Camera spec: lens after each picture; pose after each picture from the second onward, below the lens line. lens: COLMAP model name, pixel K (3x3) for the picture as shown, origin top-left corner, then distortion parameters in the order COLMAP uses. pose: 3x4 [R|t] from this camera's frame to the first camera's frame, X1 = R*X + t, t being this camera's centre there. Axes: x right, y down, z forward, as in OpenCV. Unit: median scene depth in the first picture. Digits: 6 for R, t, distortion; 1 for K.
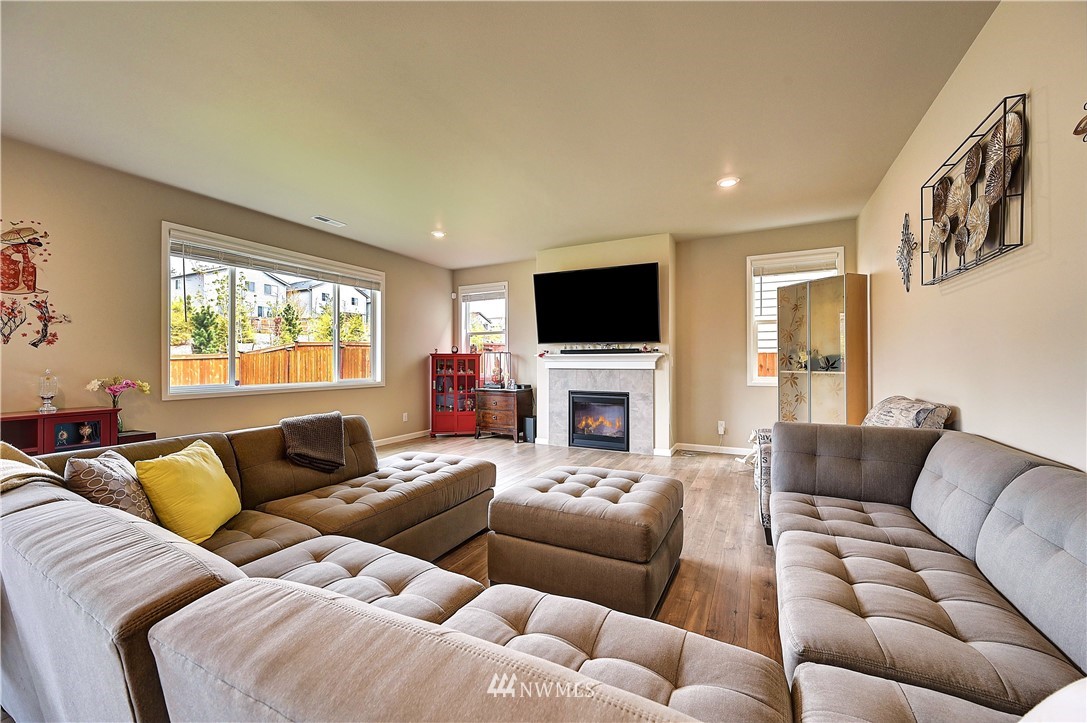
lens RADIAL K [[432.2, 0, 544.8], [0, 432.2, 359.8], [0, 0, 1]] dist [-0.001843, 0.000876]
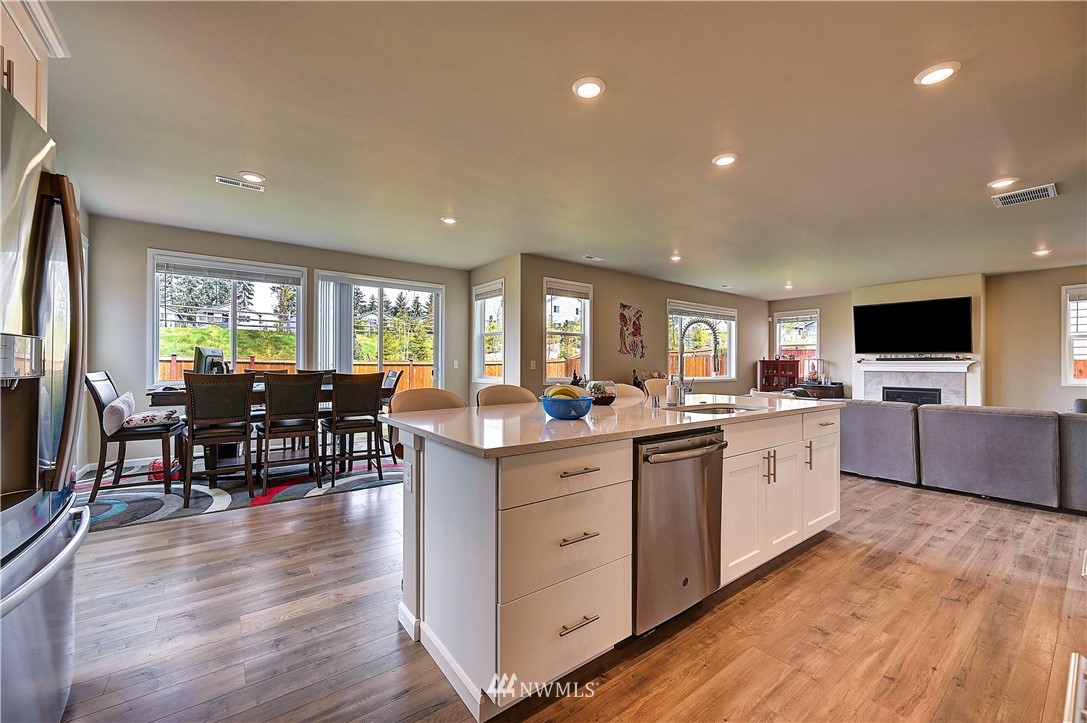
lens RADIAL K [[432.2, 0, 538.0], [0, 432.2, 362.6], [0, 0, 1]] dist [-0.001843, 0.000876]
pose [[0.900437, 0.003797, -0.434970, -0.363927], [-0.003766, 0.999992, 0.000934, -0.005067], [0.434970, 0.000797, 0.900445, -0.808736]]
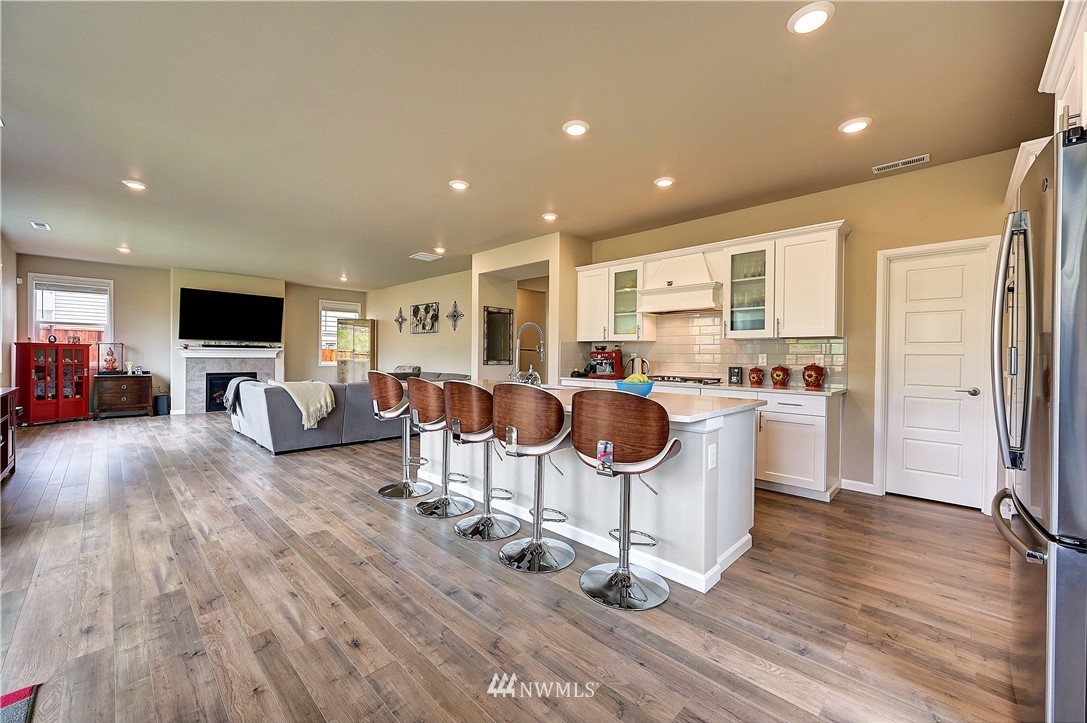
lens RADIAL K [[432.2, 0, 550.2], [0, 432.2, 357.1], [0, 0, 1]] dist [-0.001843, 0.000876]
pose [[0.285437, 0.002867, 0.958393, -1.025307], [-0.016504, 0.999862, 0.001924, -0.002803], [-0.958255, -0.016366, 0.285445, -0.508794]]
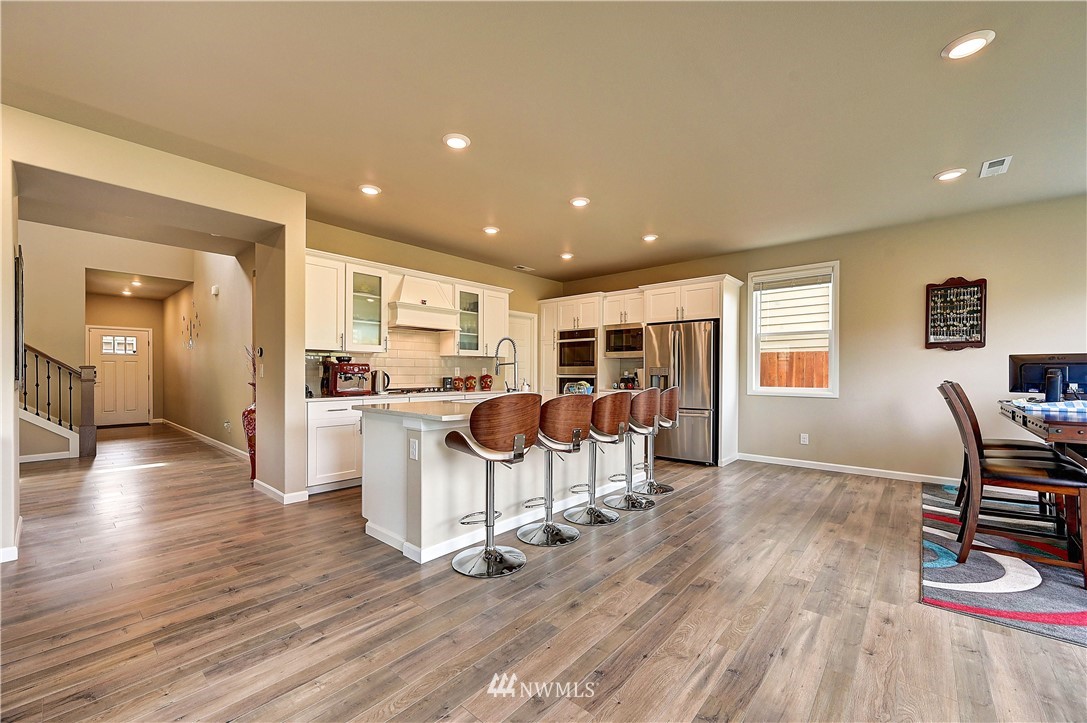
lens RADIAL K [[432.2, 0, 536.9], [0, 432.2, 377.8], [0, 0, 1]] dist [-0.001843, 0.000876]
pose [[-0.969411, -0.005983, 0.245369, -0.619626], [-0.004085, 0.999958, 0.008245, 0.002961], [-0.245408, 0.006990, -0.969395, 0.326386]]
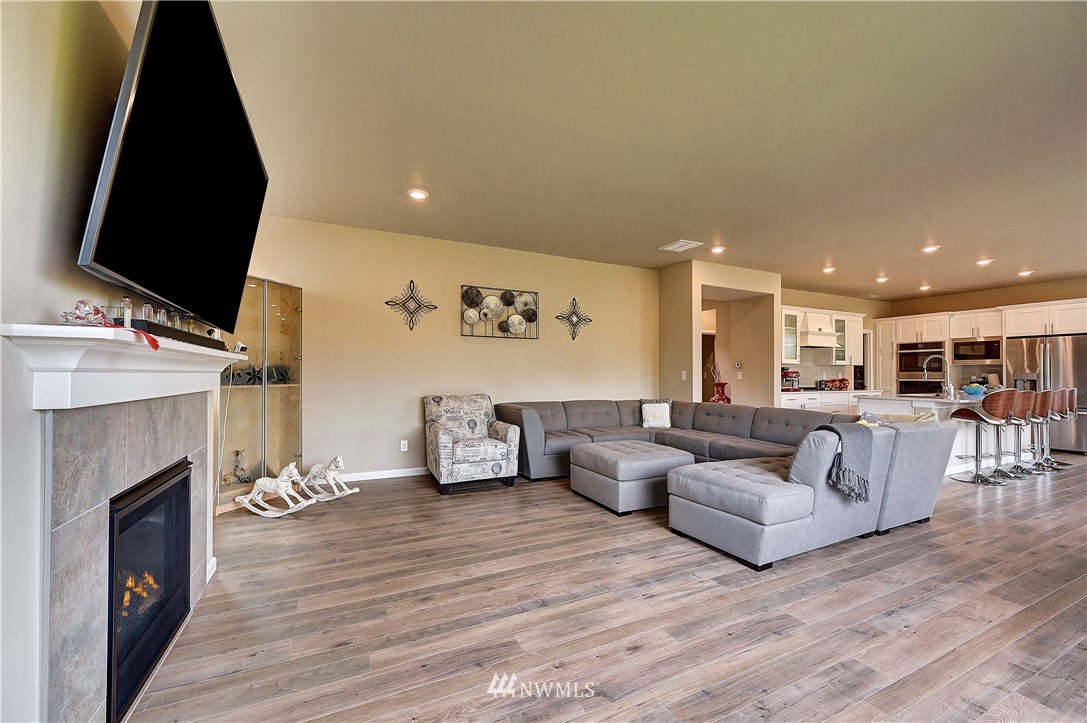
lens RADIAL K [[432.2, 0, 540.3], [0, 432.2, 372.2], [0, 0, 1]] dist [-0.001843, 0.000876]
pose [[-0.798144, 0.000371, 0.602466, -0.283633], [-0.007945, 0.999906, -0.011141, 0.007718], [-0.602414, -0.013679, -0.798066, 1.096560]]
